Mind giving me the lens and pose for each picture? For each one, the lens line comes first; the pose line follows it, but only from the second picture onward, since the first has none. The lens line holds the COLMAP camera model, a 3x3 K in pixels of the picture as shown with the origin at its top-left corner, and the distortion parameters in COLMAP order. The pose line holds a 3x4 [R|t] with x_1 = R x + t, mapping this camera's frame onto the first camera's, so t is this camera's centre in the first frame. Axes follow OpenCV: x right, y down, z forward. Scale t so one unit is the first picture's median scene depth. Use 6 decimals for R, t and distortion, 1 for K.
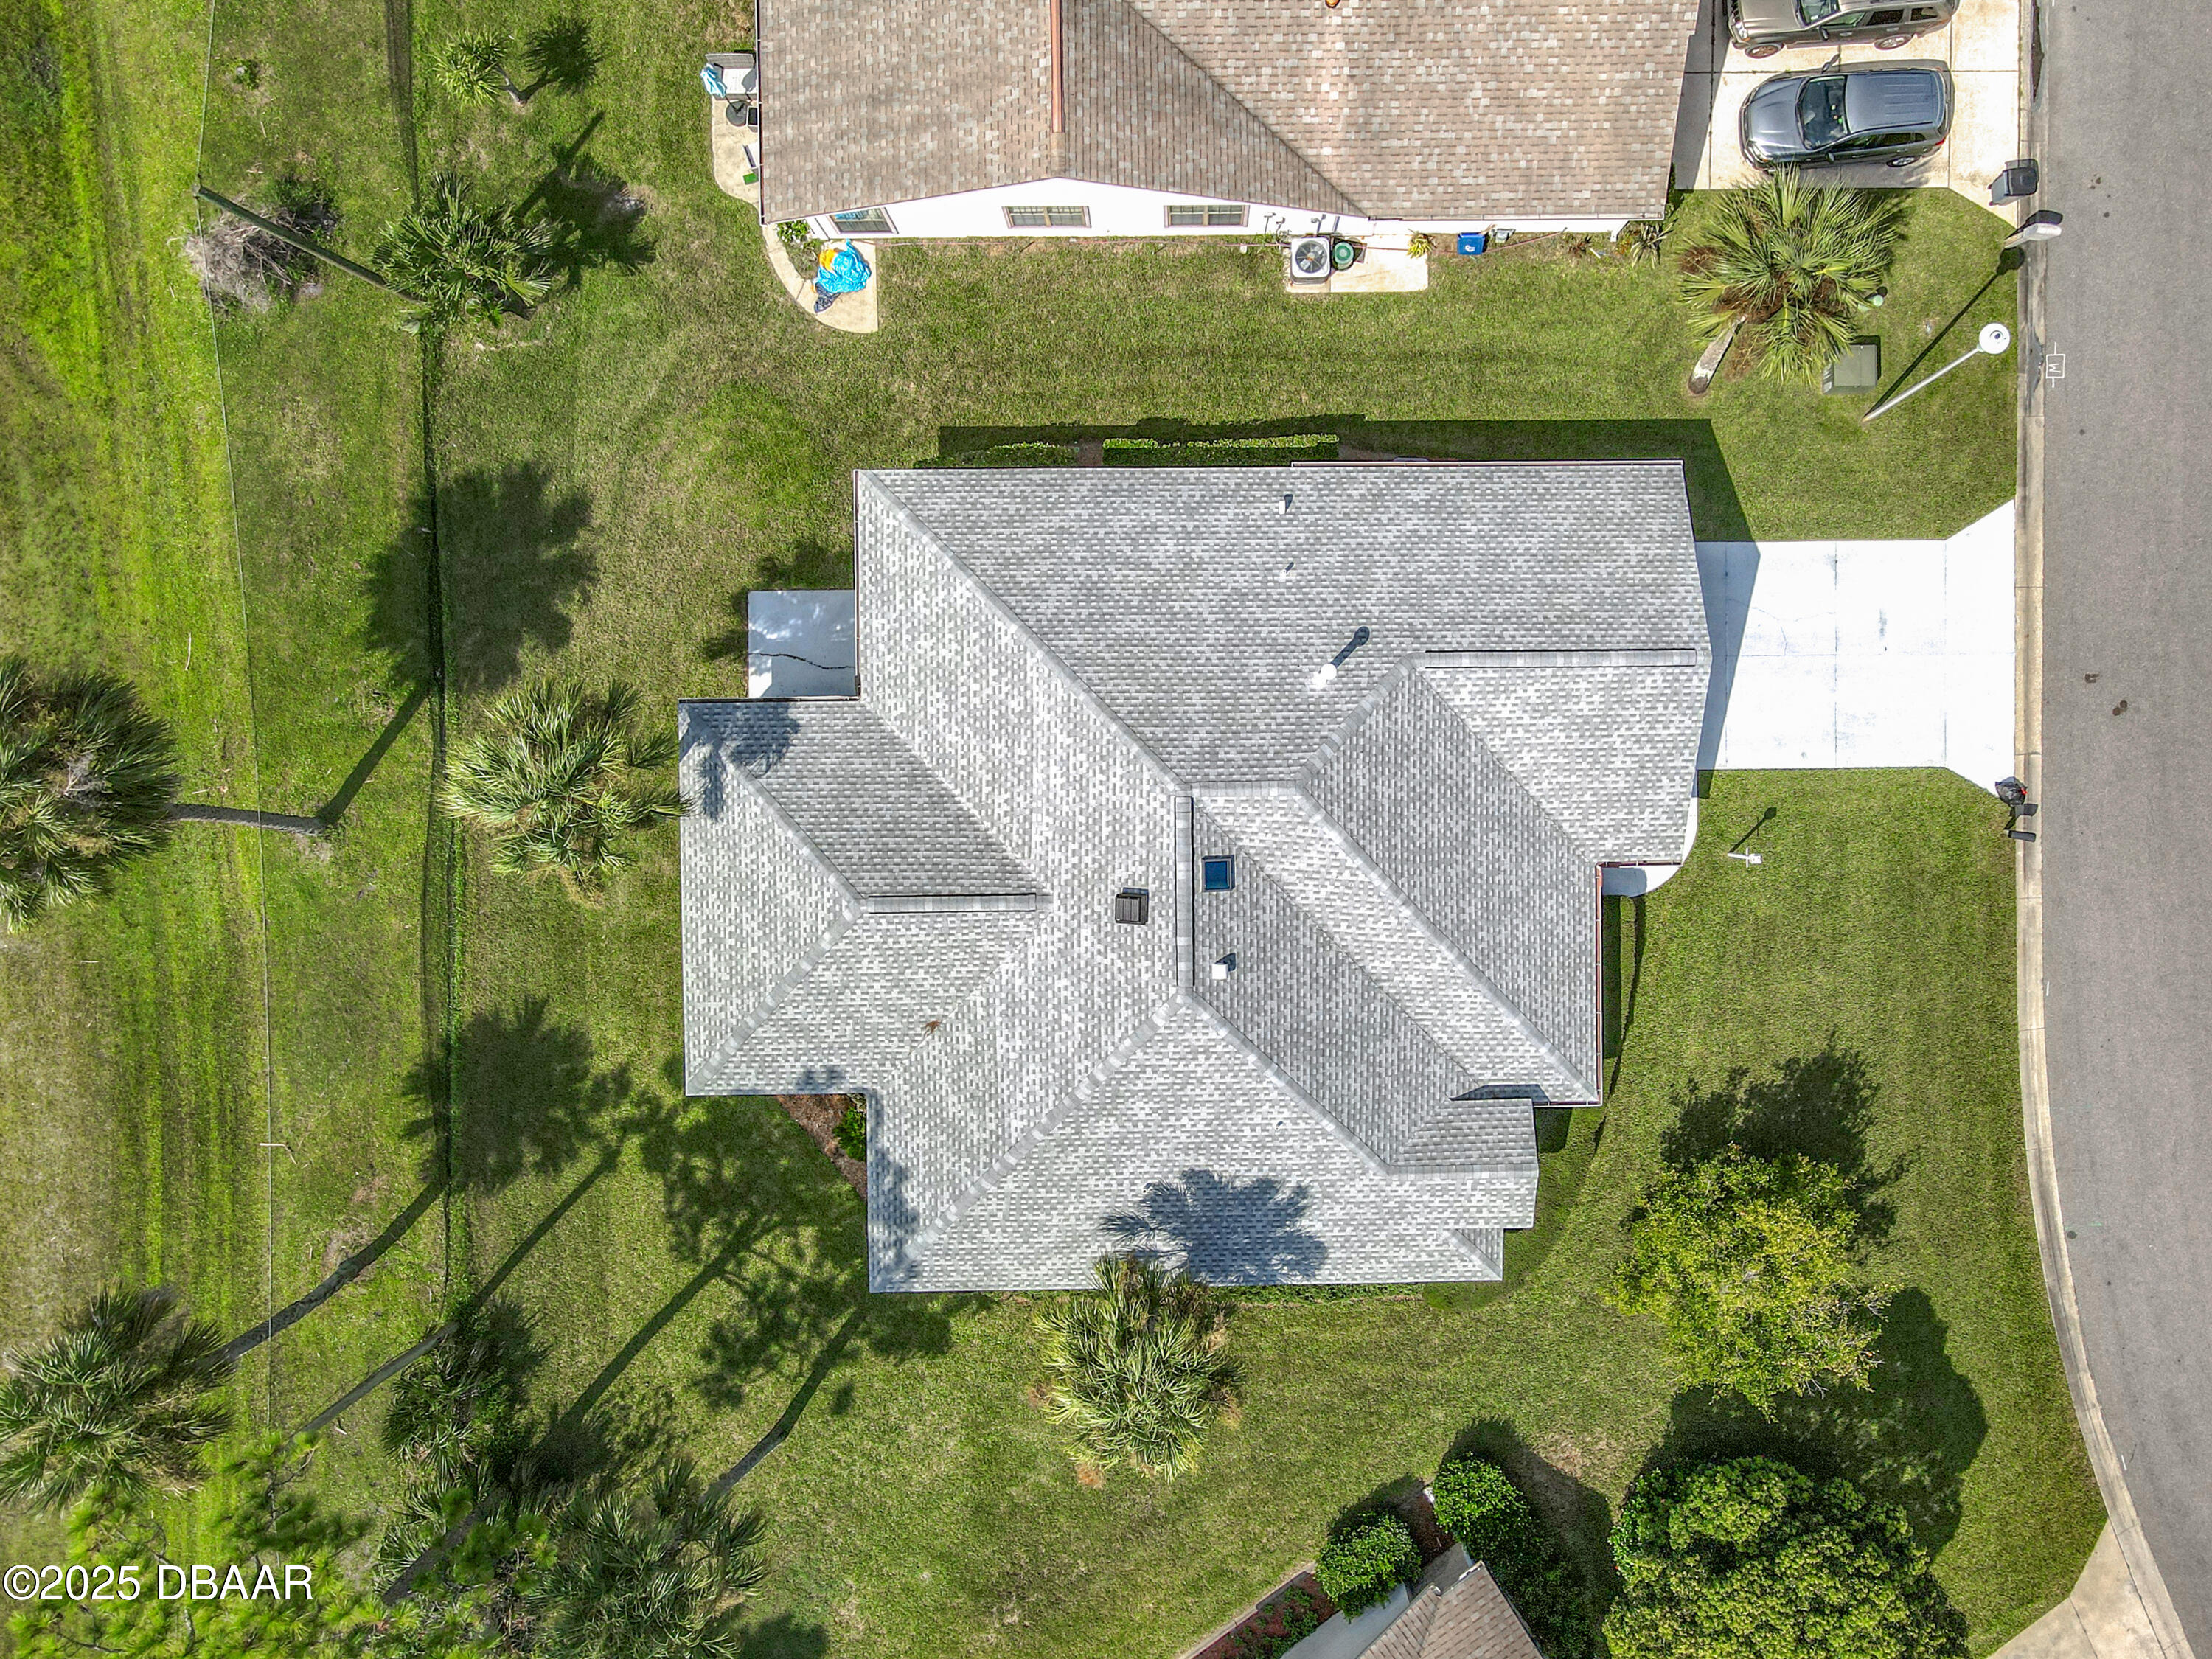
lens RADIAL K [[1628.4, 0, 1116.4], [0, 1628.4, 801.4], [0, 0, 1]] dist [0.015673, 0.008602]
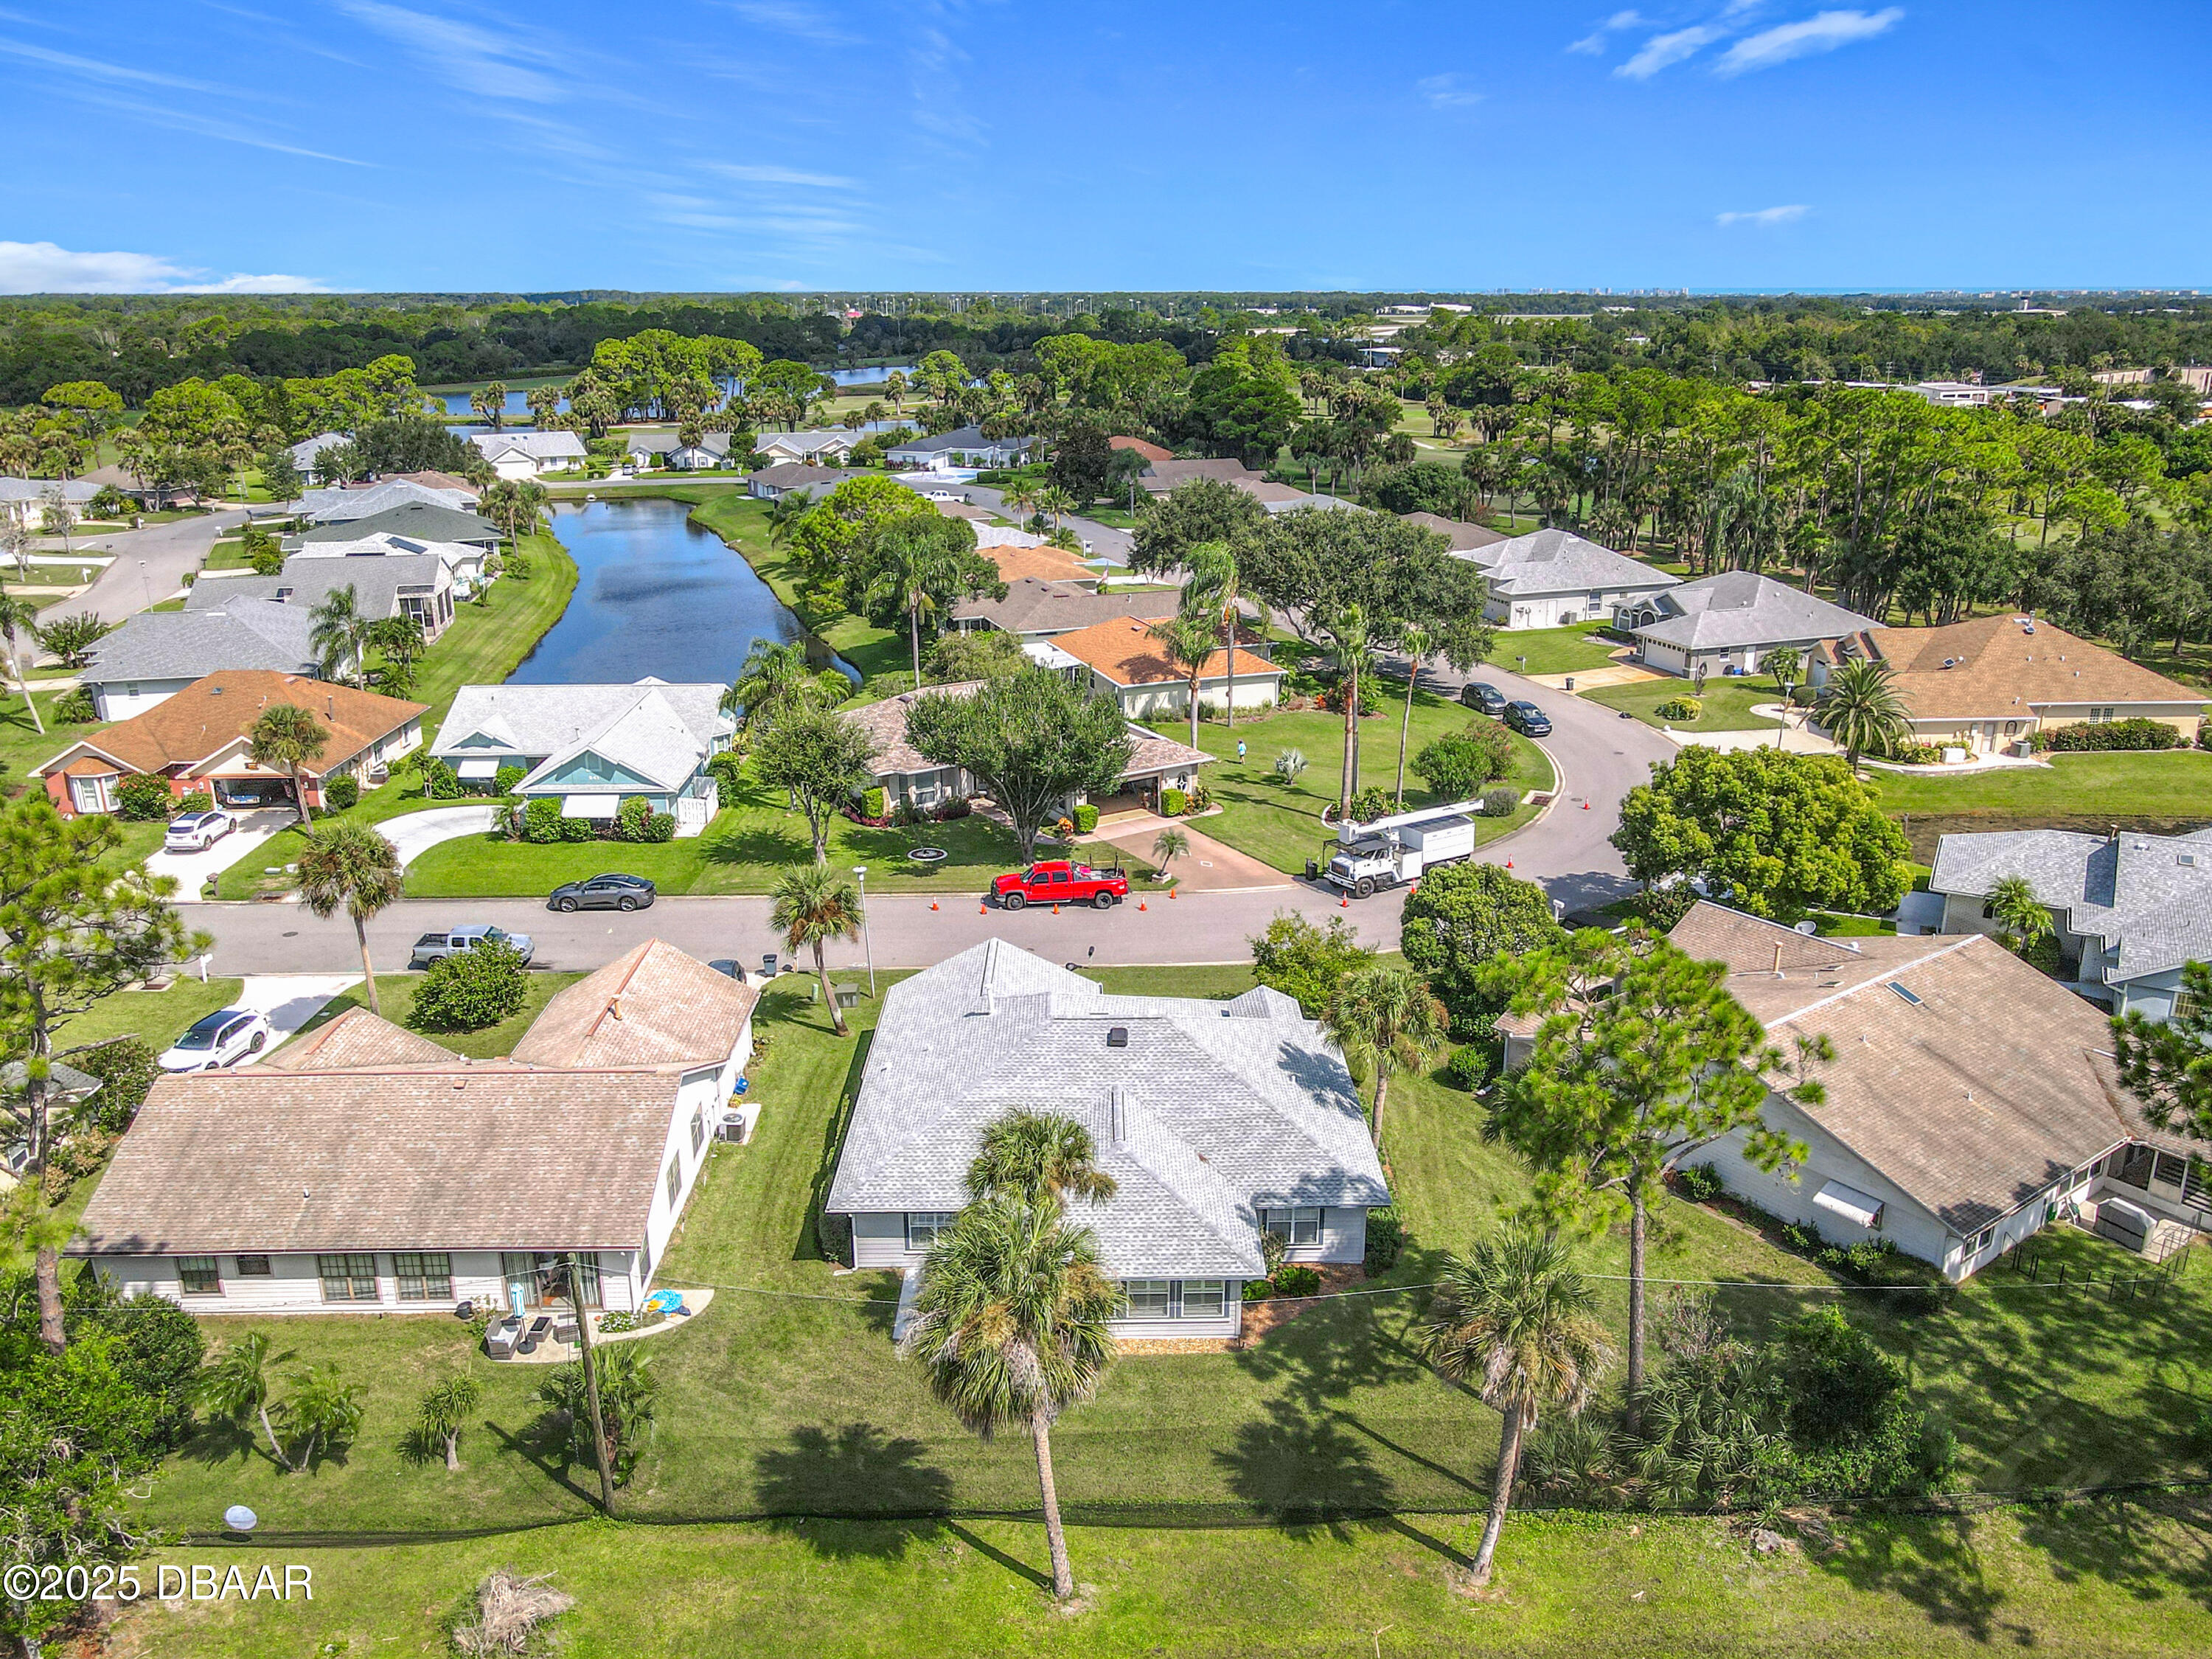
lens RADIAL K [[1675.4, 0, 1119.3], [0, 1675.4, 847.1], [0, 0, 1]] dist [-0.003549, 0.009441]
pose [[-0.005331, -0.314469, 0.949253, -1.367662], [0.999543, -0.029919, -0.004298, 0.071257], [0.029752, 0.948796, 0.314485, 0.206189]]
